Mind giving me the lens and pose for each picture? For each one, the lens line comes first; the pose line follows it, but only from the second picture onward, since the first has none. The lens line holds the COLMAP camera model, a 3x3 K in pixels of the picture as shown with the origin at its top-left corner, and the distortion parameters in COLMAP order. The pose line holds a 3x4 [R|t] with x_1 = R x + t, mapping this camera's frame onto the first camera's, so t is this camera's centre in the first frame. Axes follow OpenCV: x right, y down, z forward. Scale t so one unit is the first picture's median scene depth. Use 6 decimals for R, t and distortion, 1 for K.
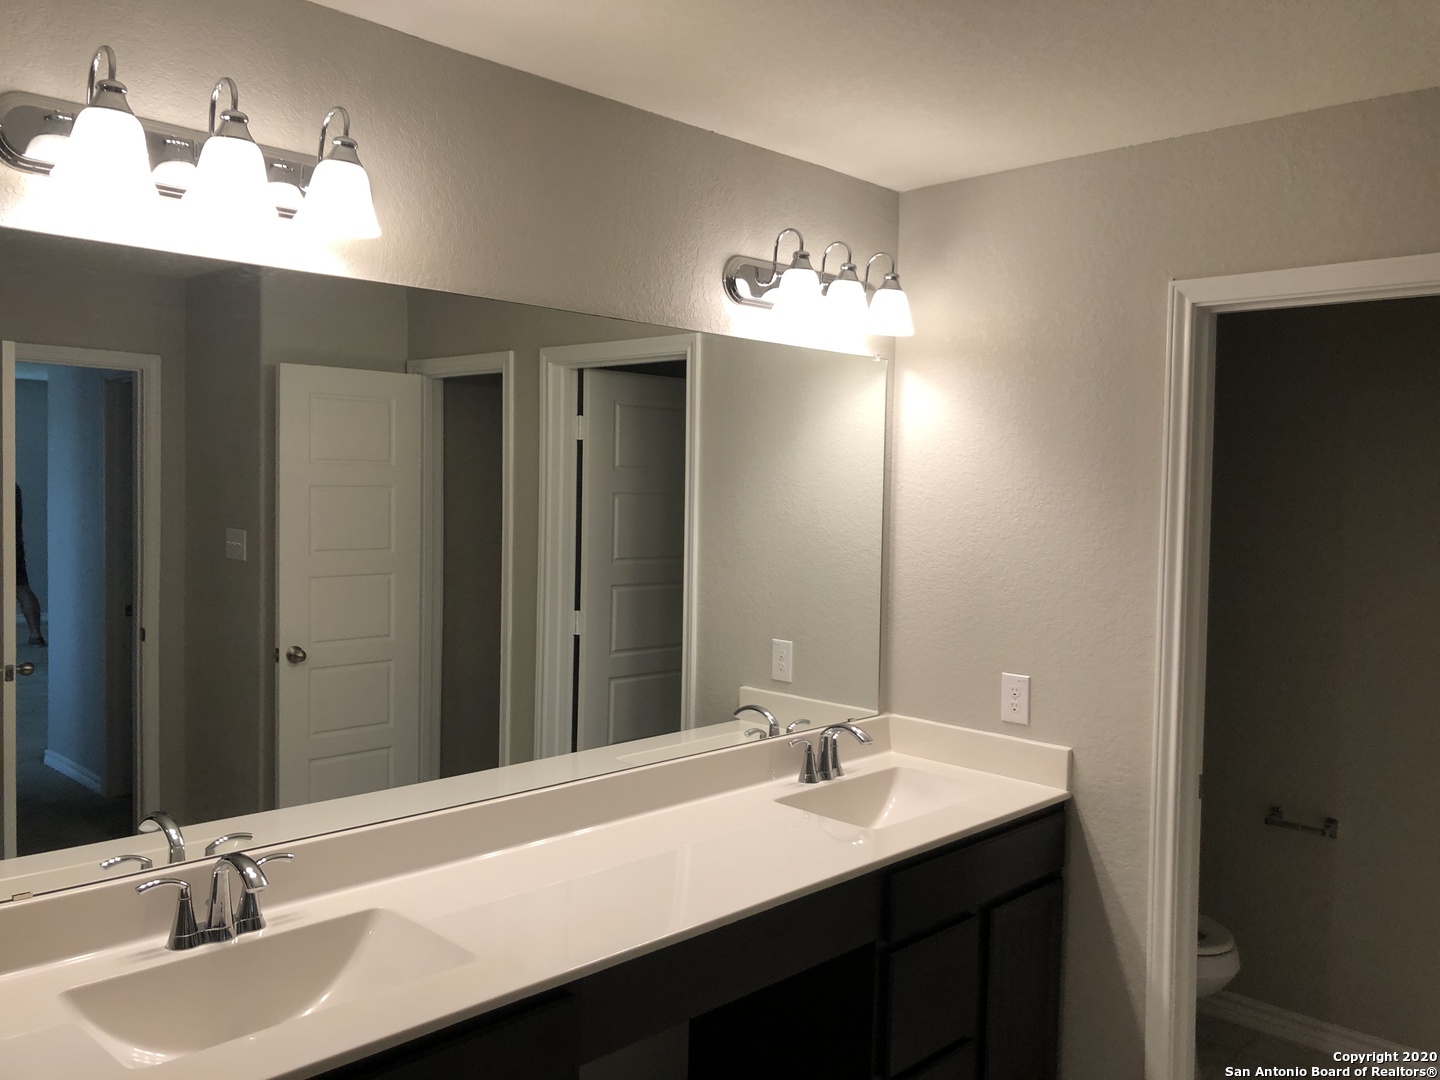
lens RADIAL K [[1149.1, 0, 720.0], [0, 1149.1, 540.0], [0, 0, 1]] dist [0.011918, 0.003297]
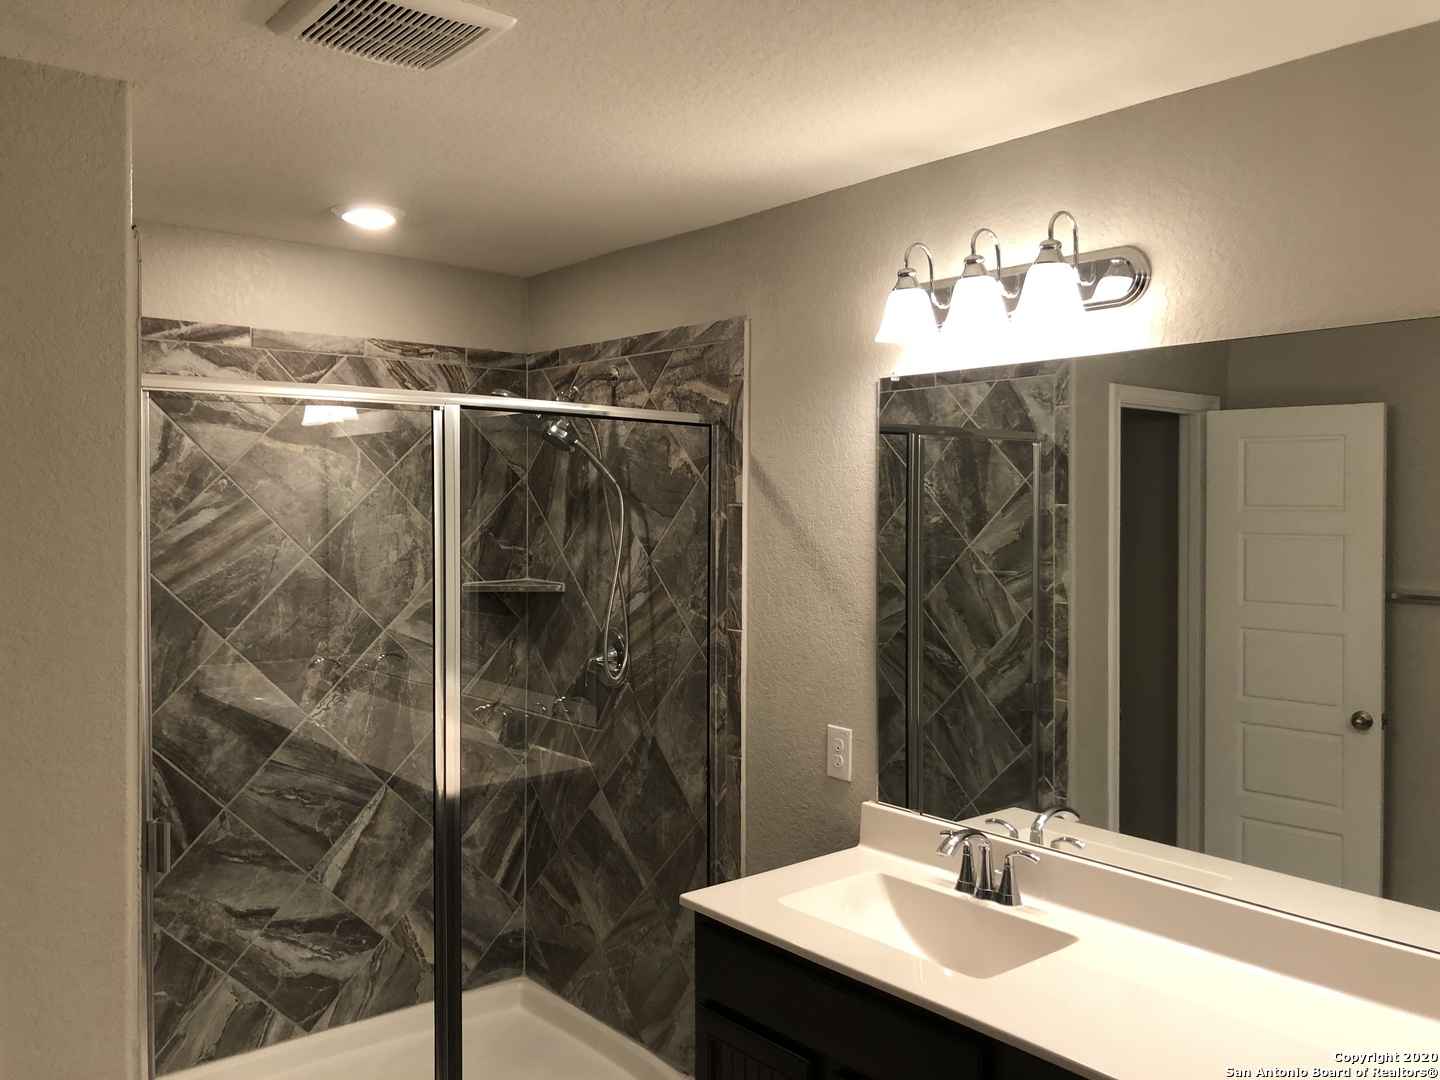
lens RADIAL K [[1149.1, 0, 720.0], [0, 1149.1, 540.0], [0, 0, 1]] dist [0.011918, 0.003297]
pose [[-0.142141, -0.016042, -0.989716, 0.860068], [-0.040614, 0.999121, -0.010362, -0.025158], [0.989013, 0.038723, -0.142668, 0.856935]]
